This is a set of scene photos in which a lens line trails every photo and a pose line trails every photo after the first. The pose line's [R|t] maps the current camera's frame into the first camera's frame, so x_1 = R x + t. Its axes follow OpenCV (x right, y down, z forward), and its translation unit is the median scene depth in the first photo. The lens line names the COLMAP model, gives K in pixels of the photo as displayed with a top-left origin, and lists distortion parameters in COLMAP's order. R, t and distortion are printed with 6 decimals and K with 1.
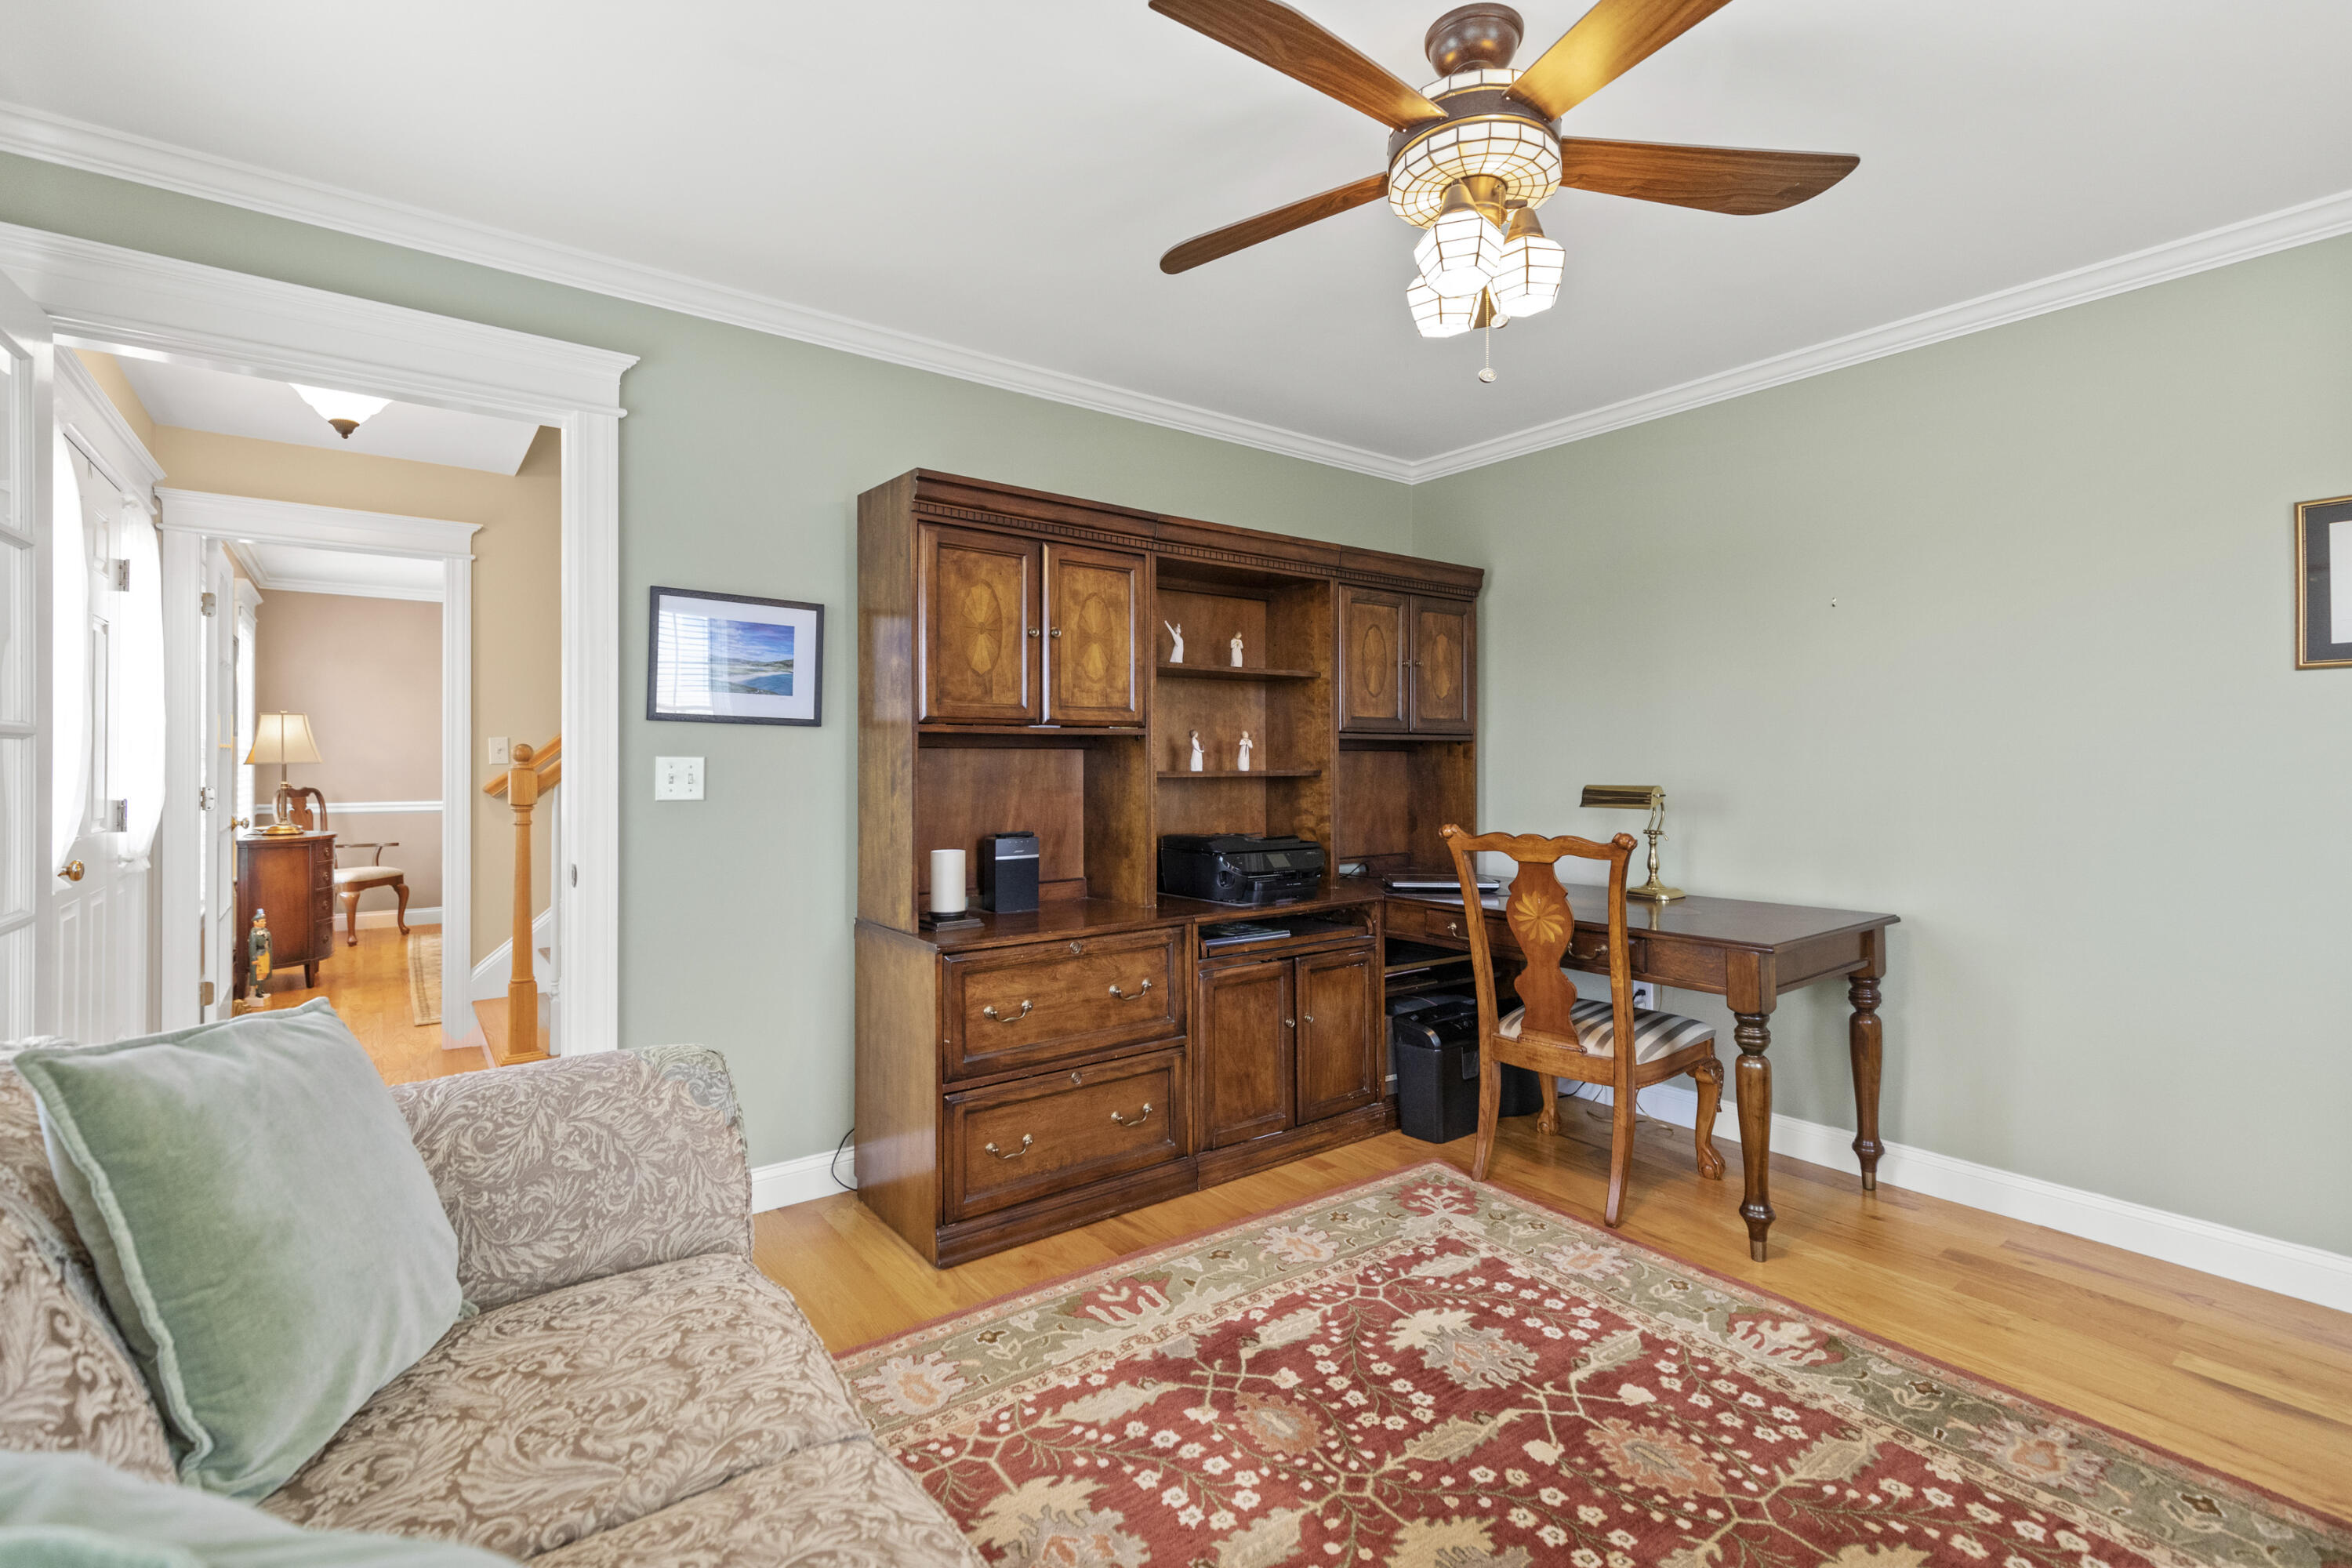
lens RADIAL K [[1069.3, 0, 1185.0], [0, 1069.3, 775.1], [0, 0, 1]] dist [0.008059, 0.000064]
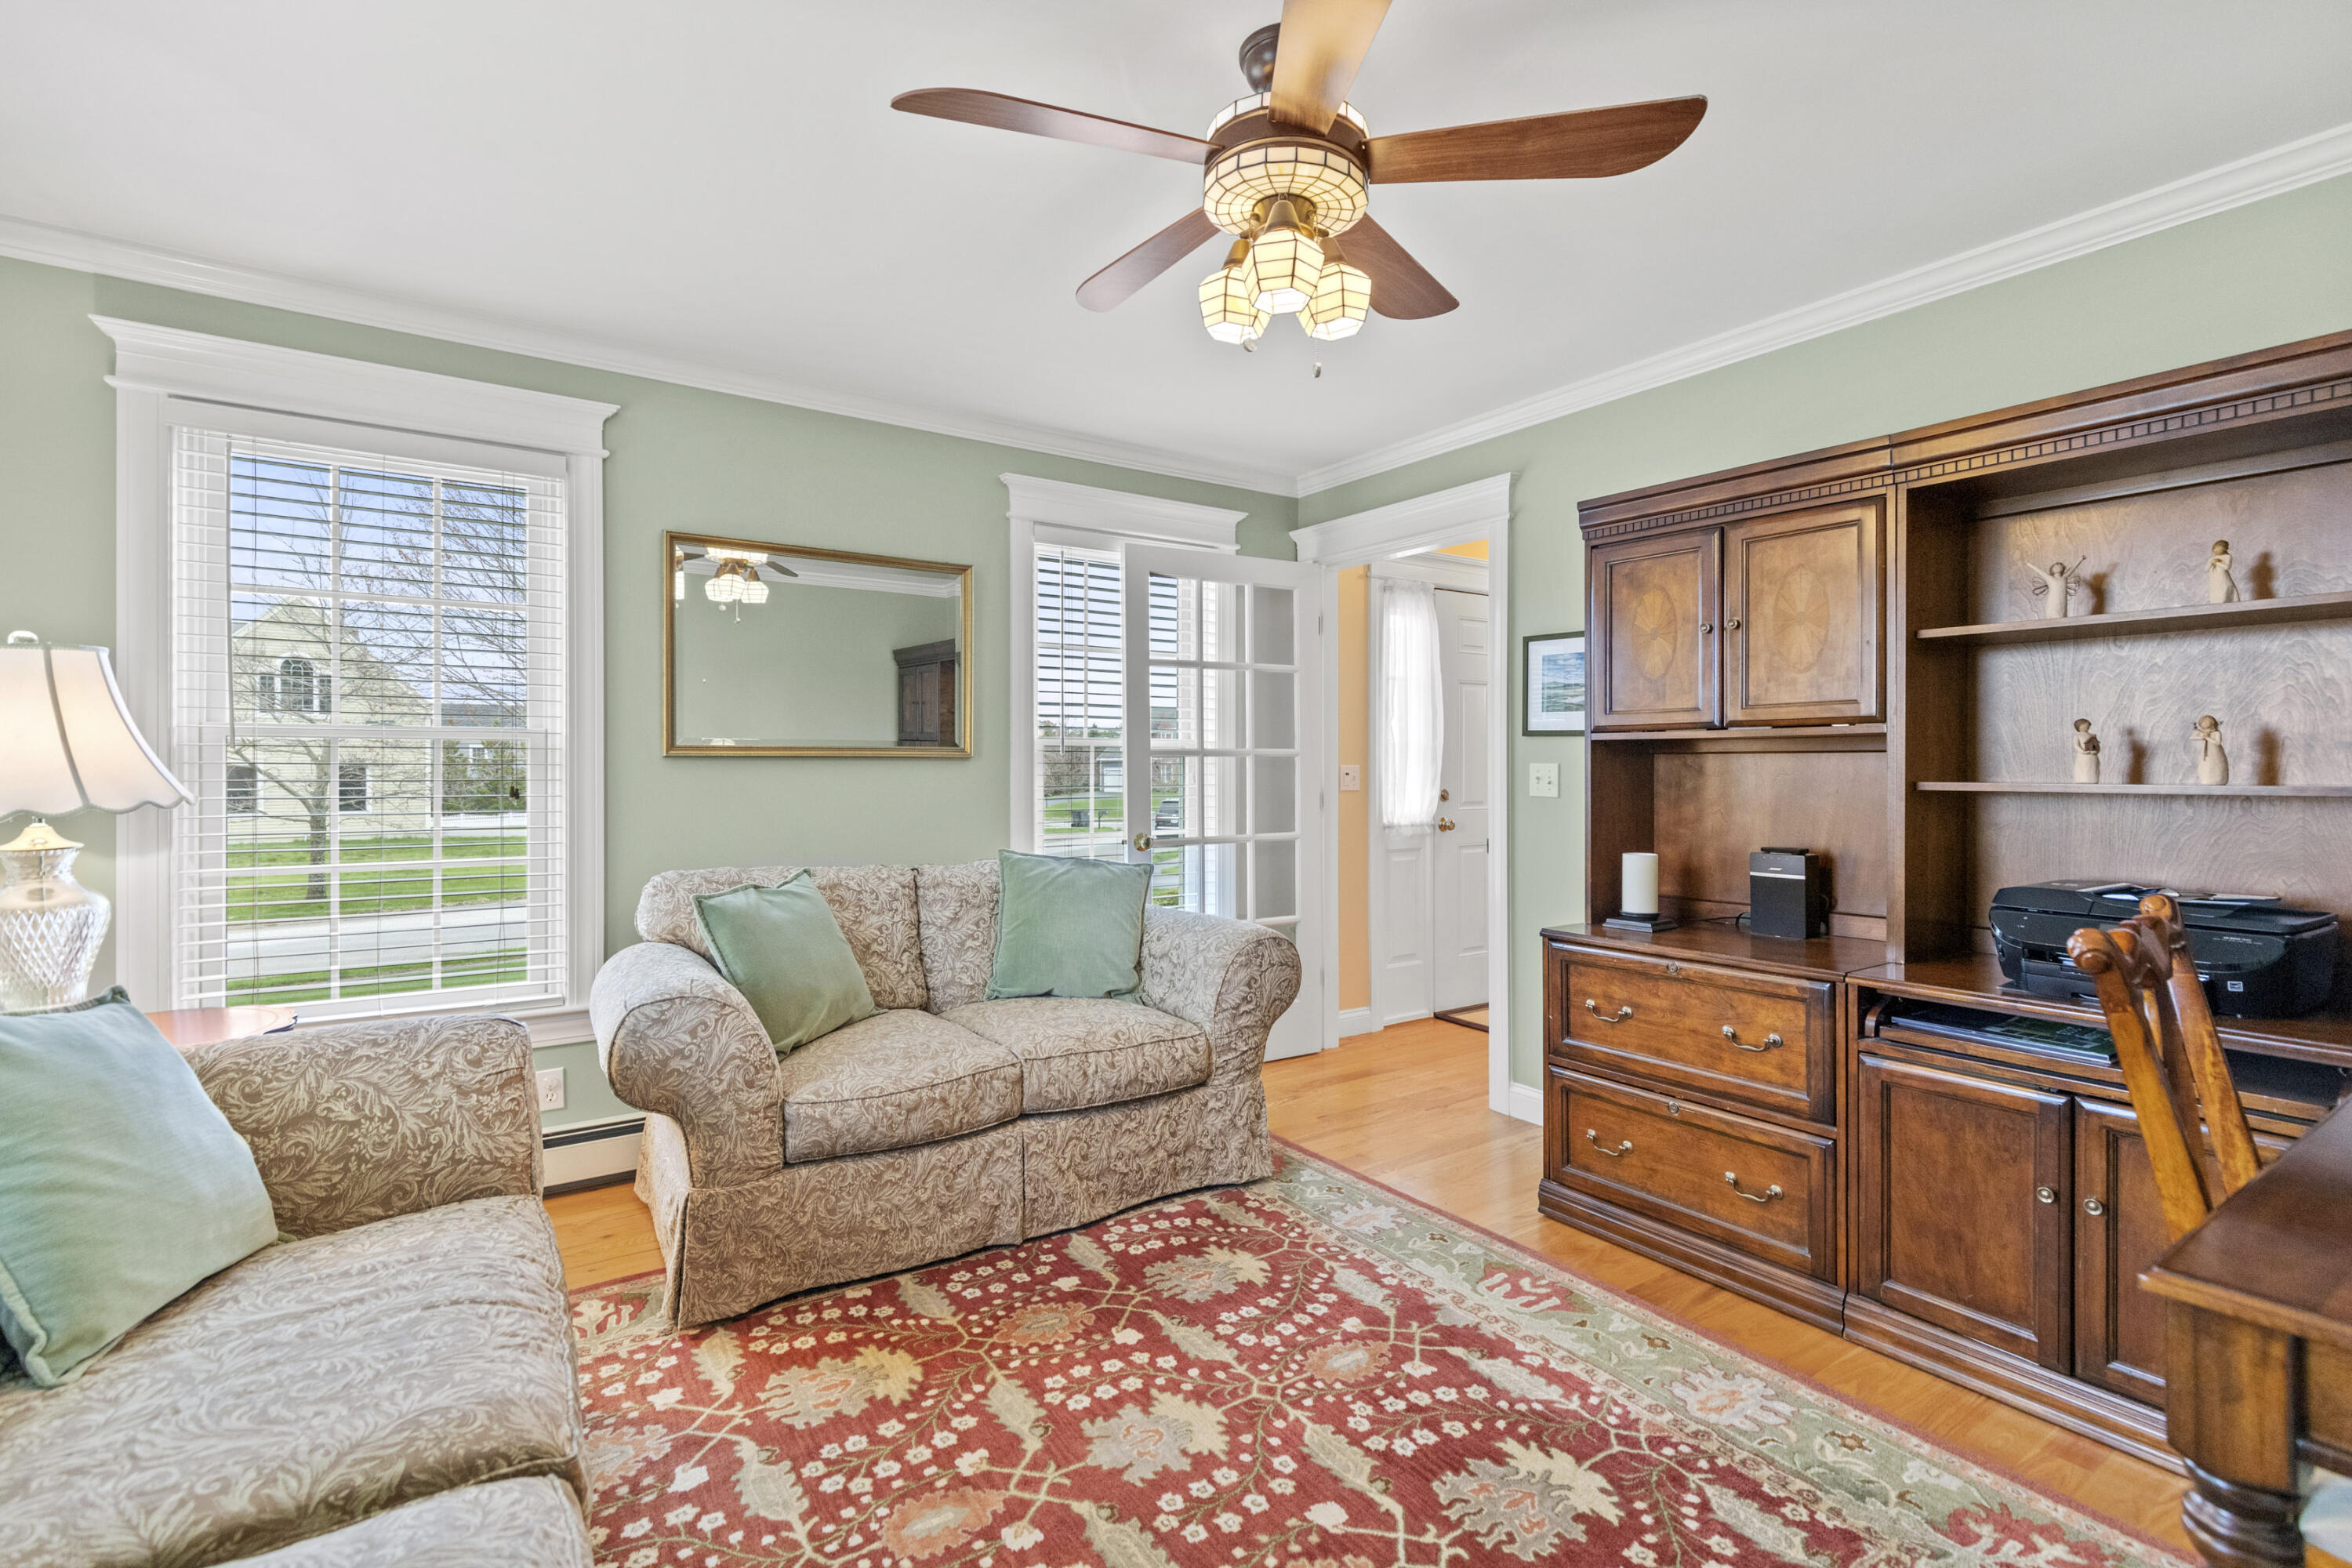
lens RADIAL K [[1069.3, 0, 1185.1], [0, 1069.3, 766.9], [0, 0, 1]] dist [0.008059, 0.000064]
pose [[-0.039392, -0.001175, -0.999223, 1.130461], [-0.015232, 0.999884, -0.000575, -0.006671], [0.999108, 0.015198, -0.039406, 0.813846]]
